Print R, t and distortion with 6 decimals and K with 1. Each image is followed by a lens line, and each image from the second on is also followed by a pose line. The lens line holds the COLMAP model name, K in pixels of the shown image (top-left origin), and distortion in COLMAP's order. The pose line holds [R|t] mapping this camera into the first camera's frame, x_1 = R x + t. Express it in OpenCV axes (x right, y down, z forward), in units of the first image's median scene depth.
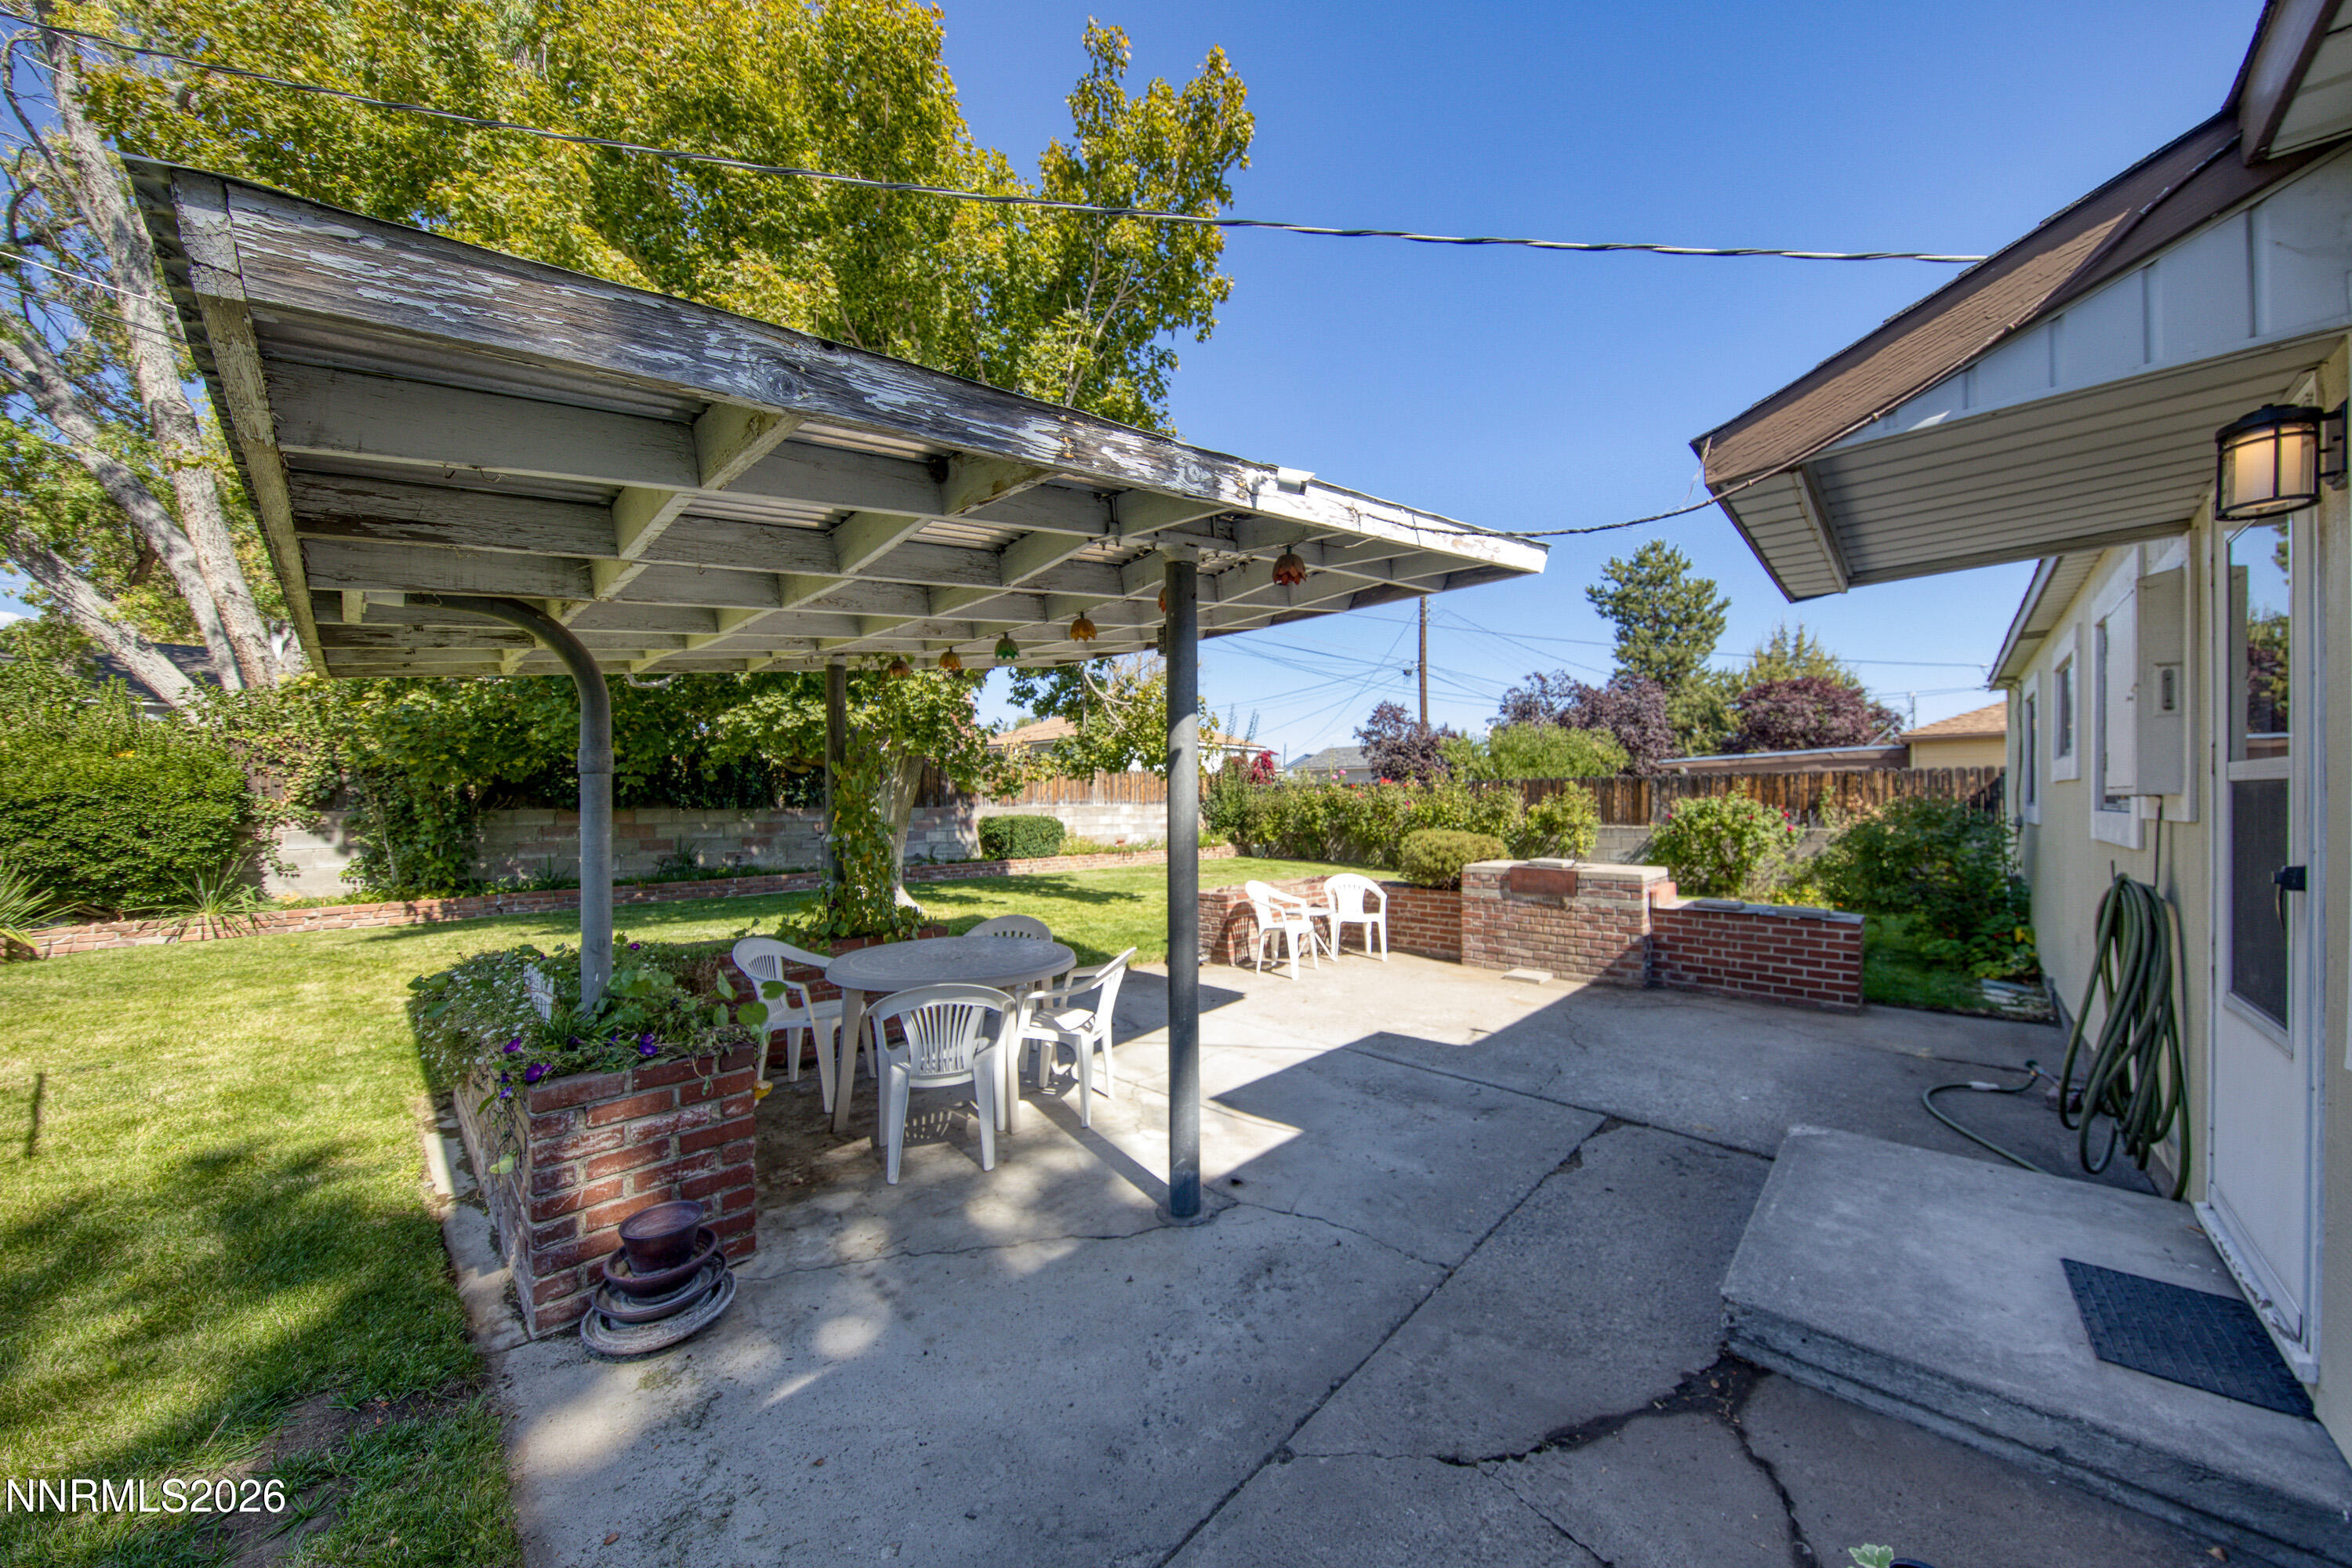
lens RADIAL K [[783.2, 0, 1216.6], [0, 783.2, 806.6], [0, 0, 1]] dist [0.007047, -0.003895]
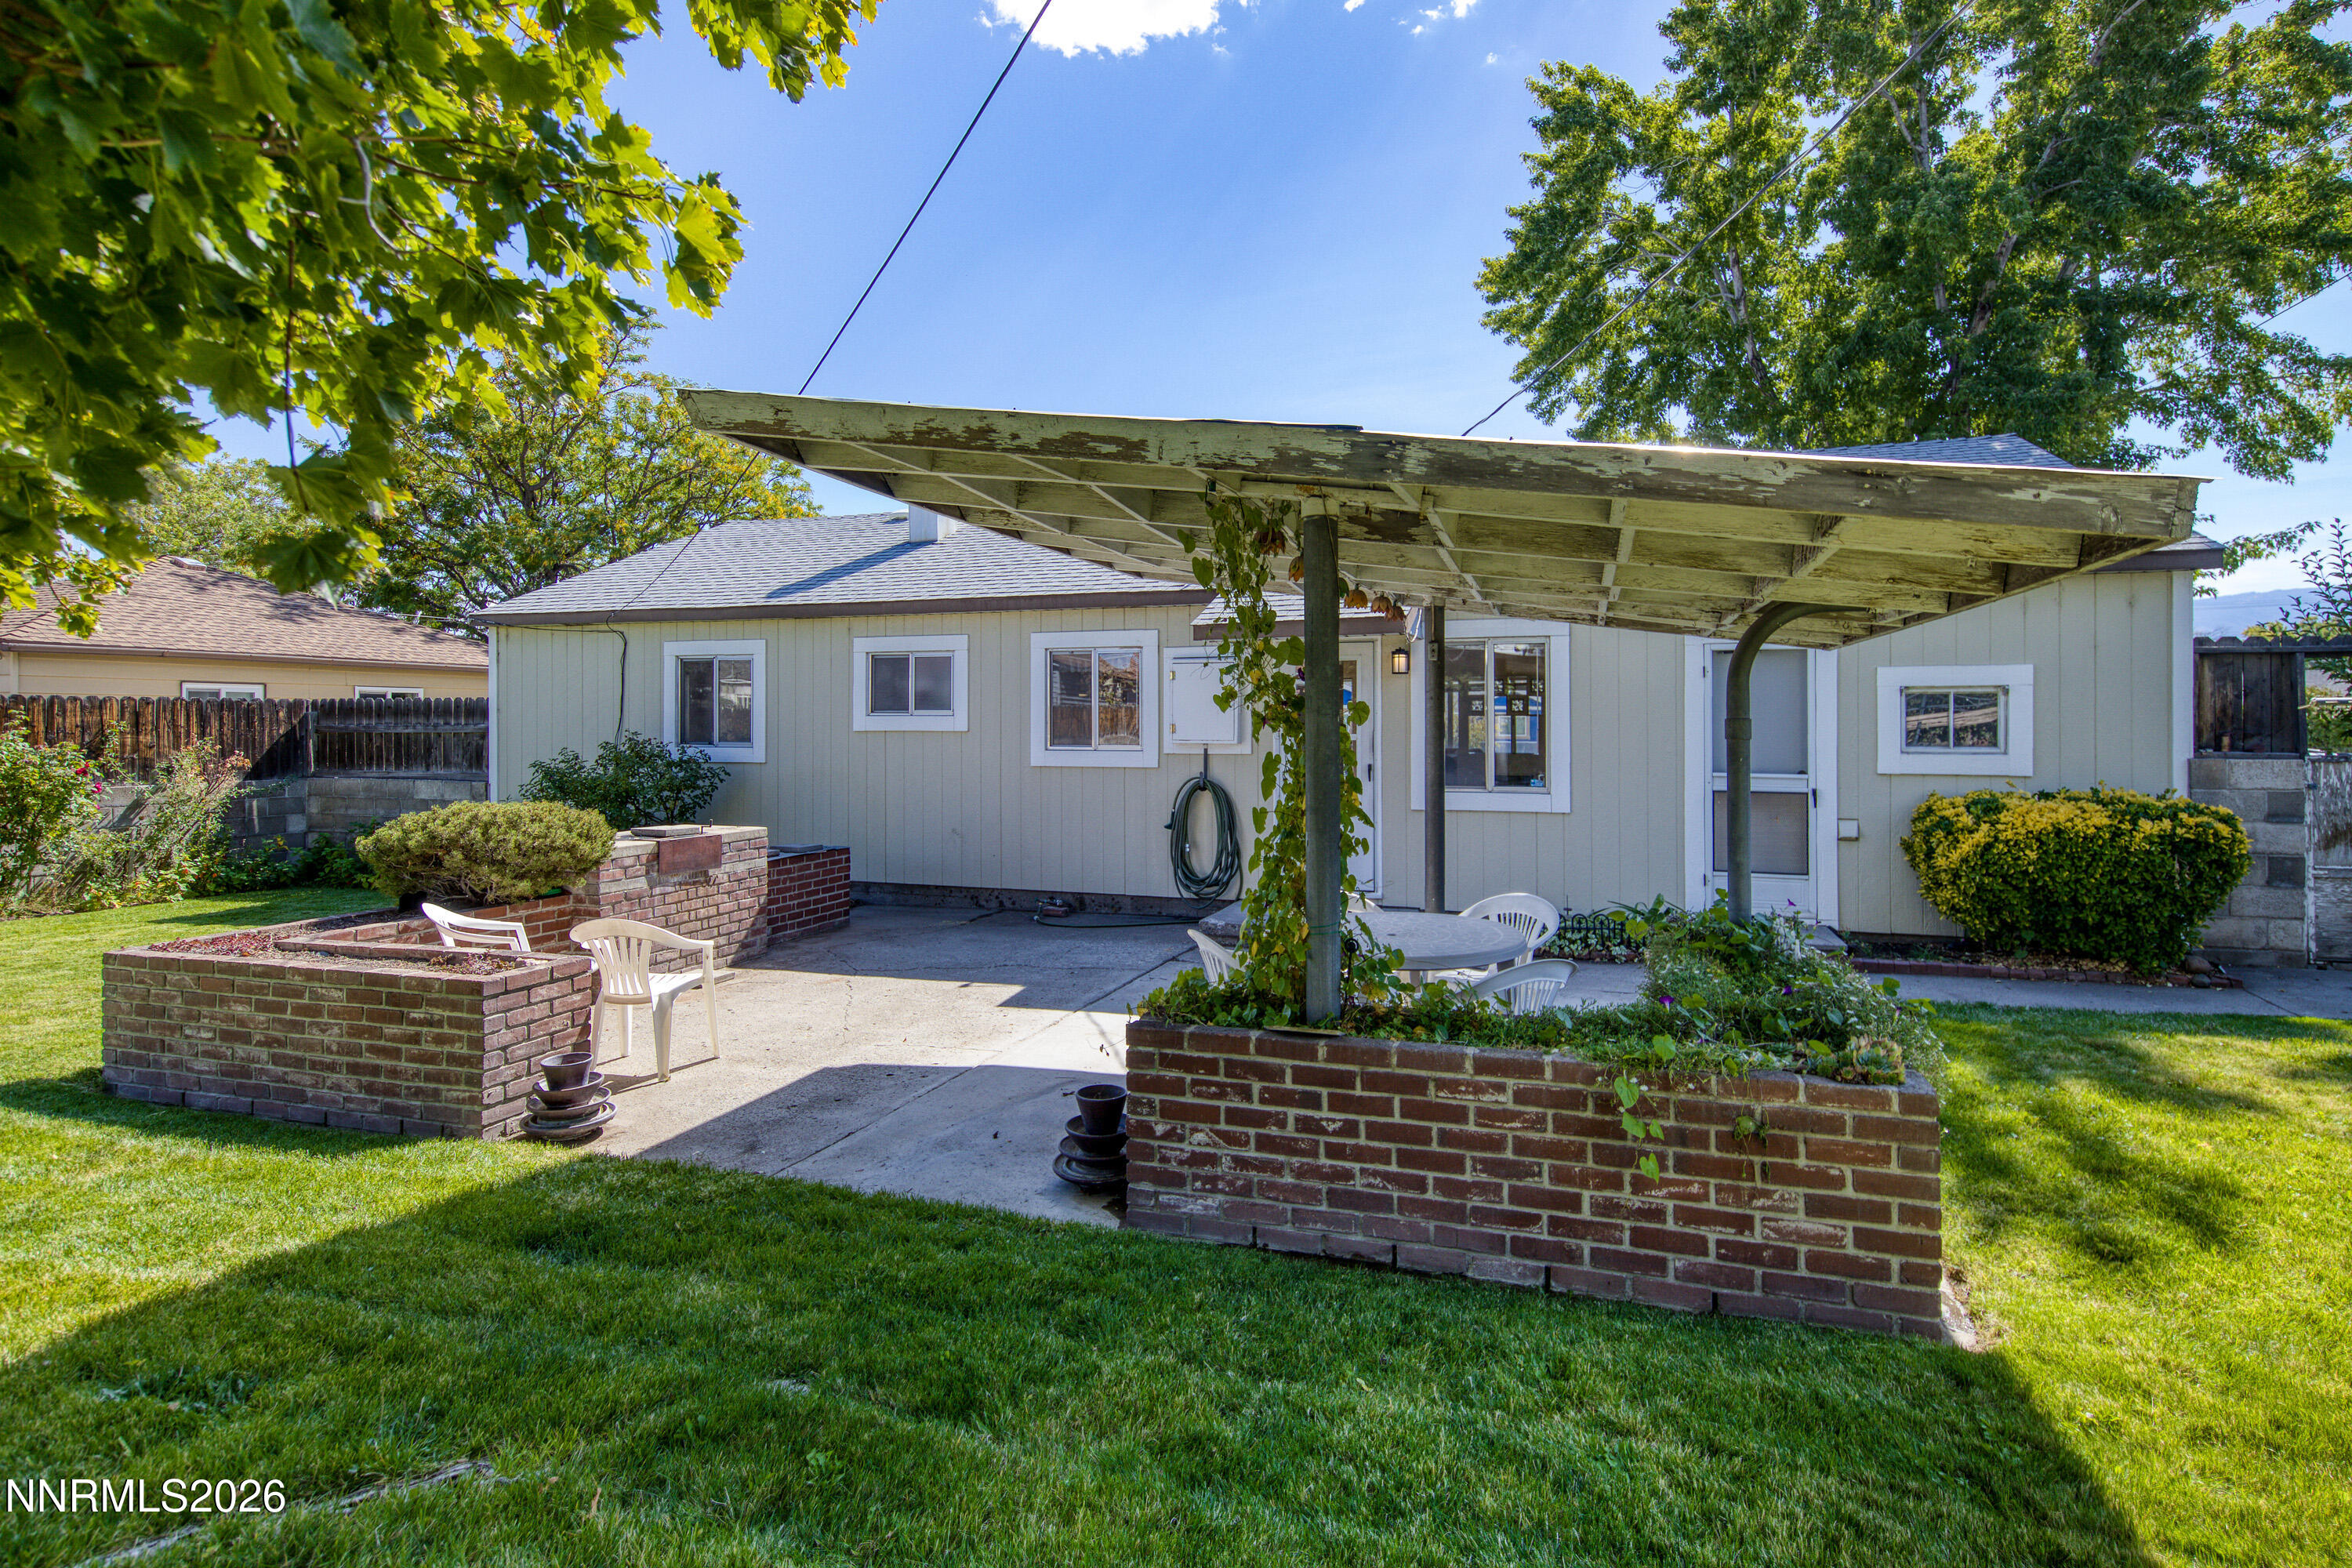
lens RADIAL K [[1157.8, 0, 1188.9], [0, 1157.8, 737.0], [0, 0, 1]] dist [0.007540, -0.000612]
pose [[-0.407780, -0.003788, 0.913072, -0.651181], [0.004887, 0.999968, 0.006331, -0.019438], [-0.913067, 0.007043, -0.407748, 0.799793]]
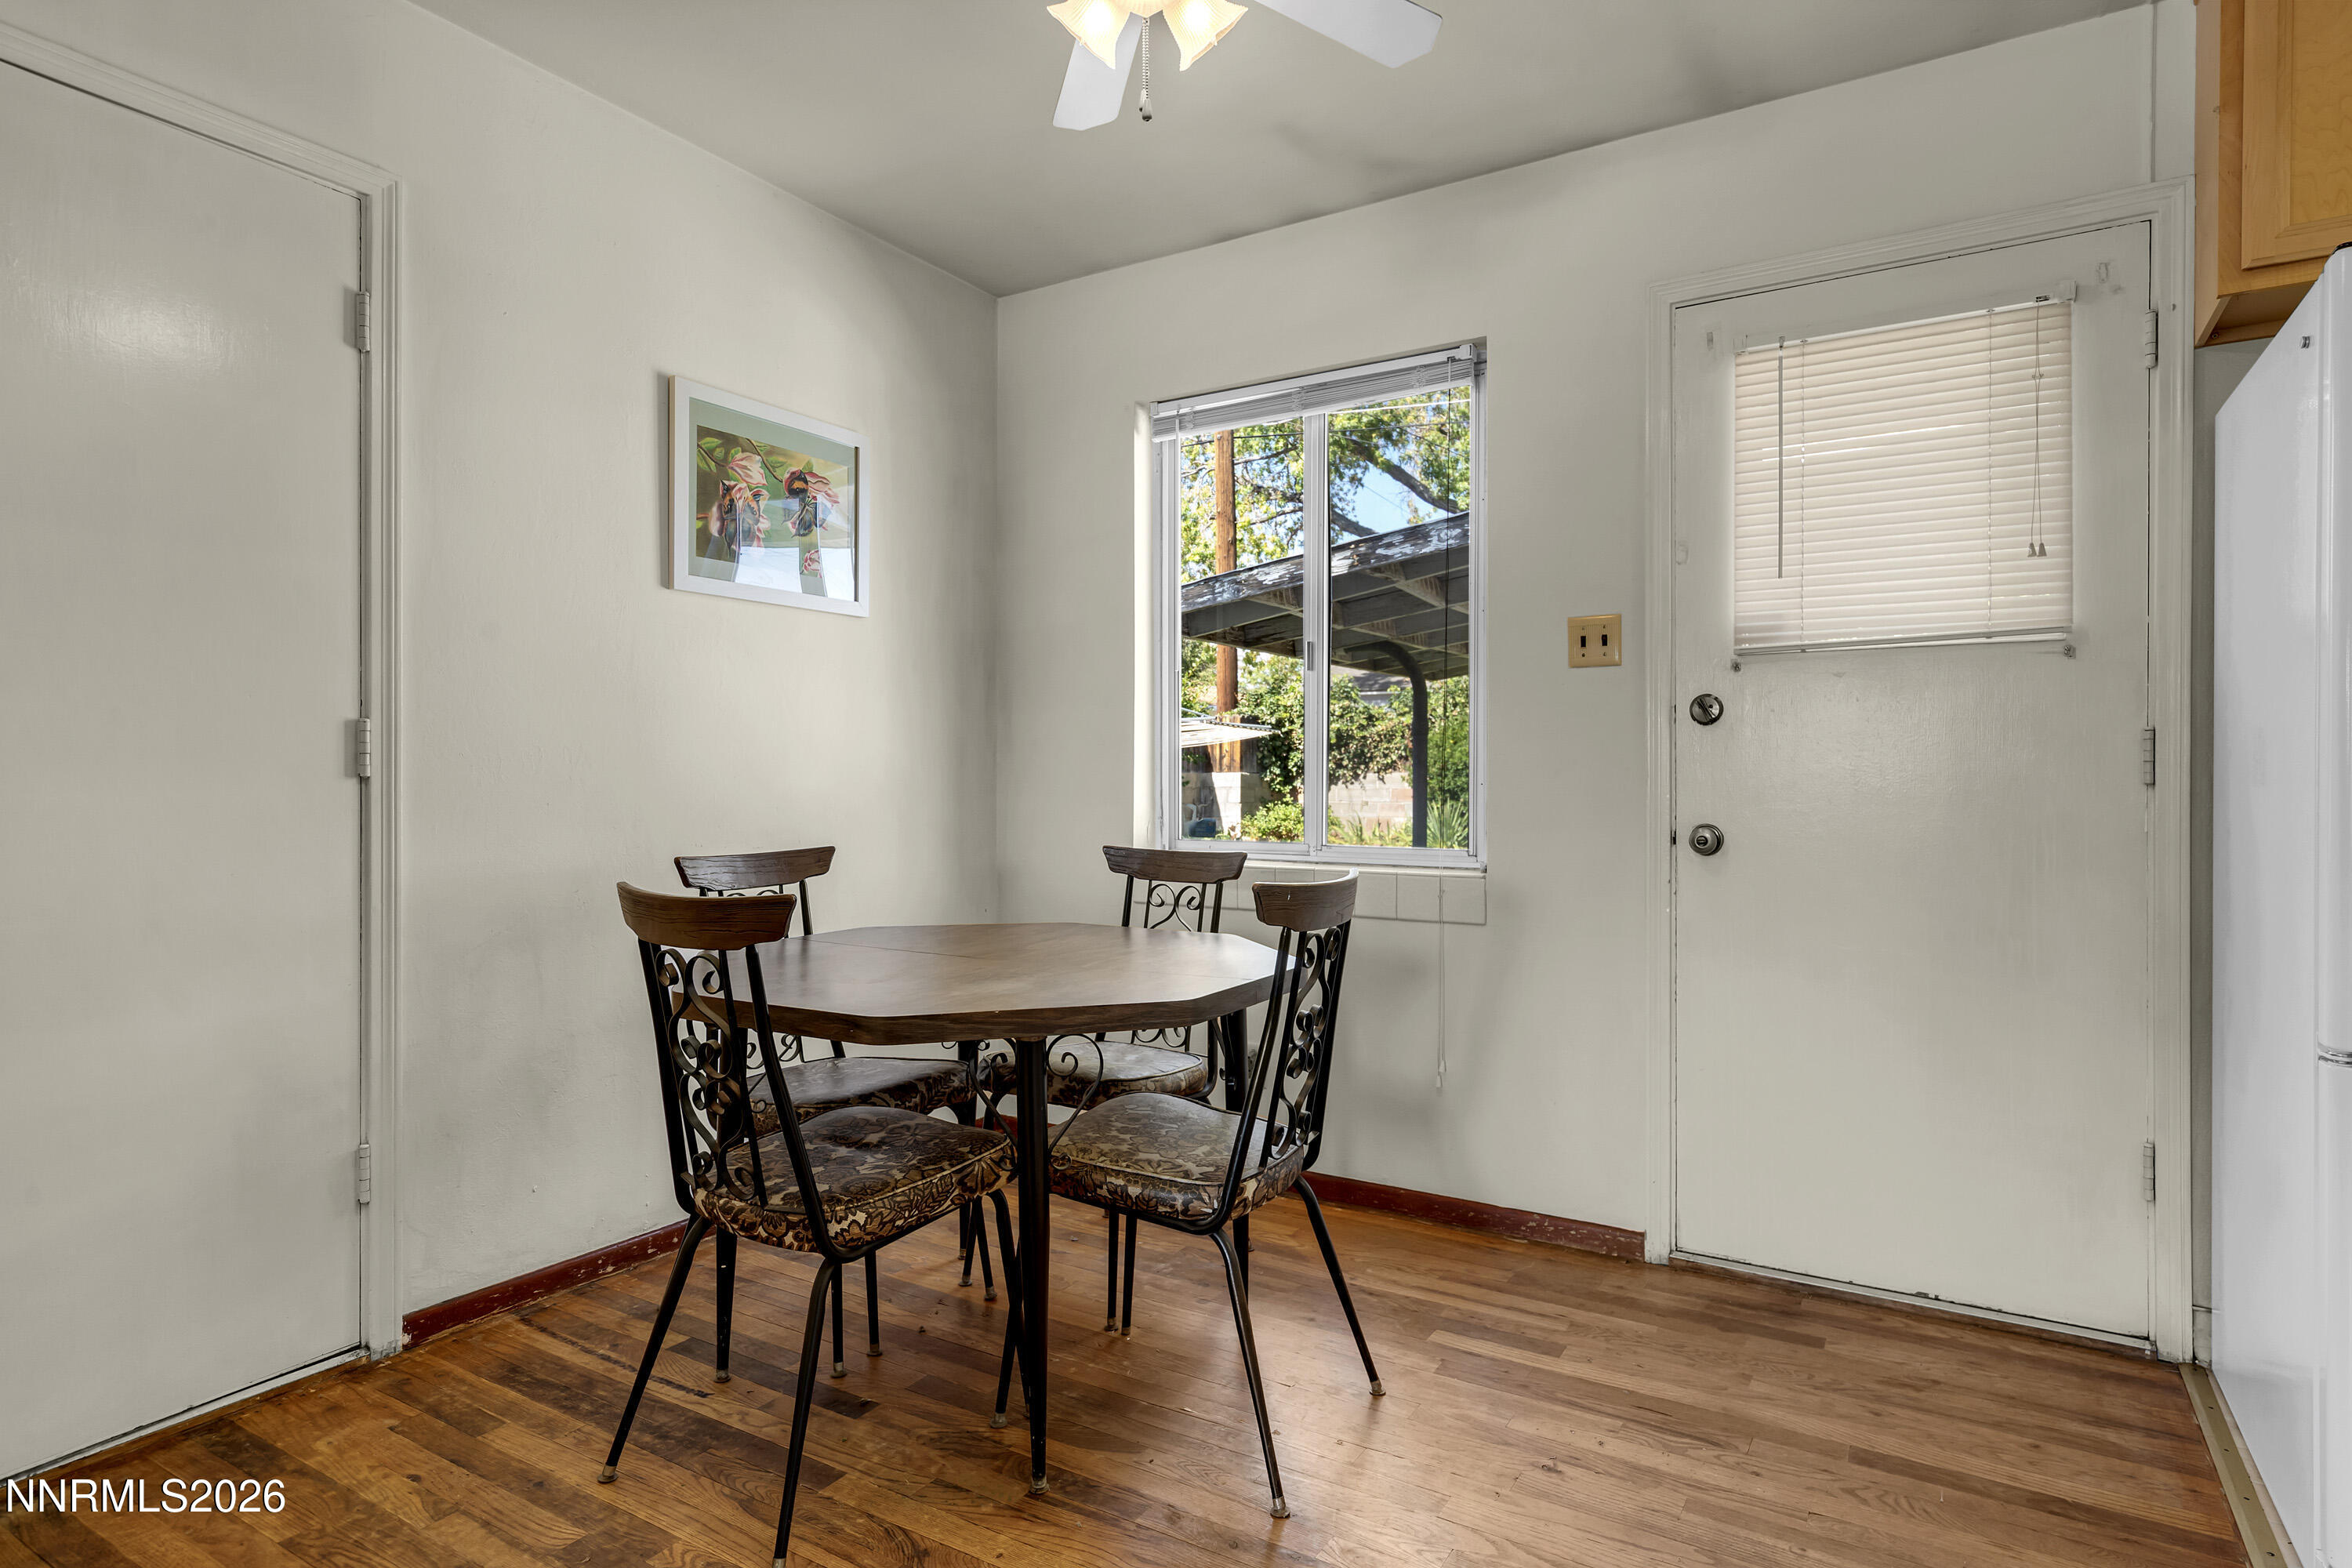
lens RADIAL K [[1249.2, 0, 1202.3], [0, 1249.2, 781.2], [0, 0, 1]] dist [0.002240, 0.000393]
pose [[0.199218, 0.006634, -0.979933, 0.563064], [-0.005655, 0.999968, 0.005620, 0.013989], [0.979939, 0.004422, 0.199249, 0.005410]]
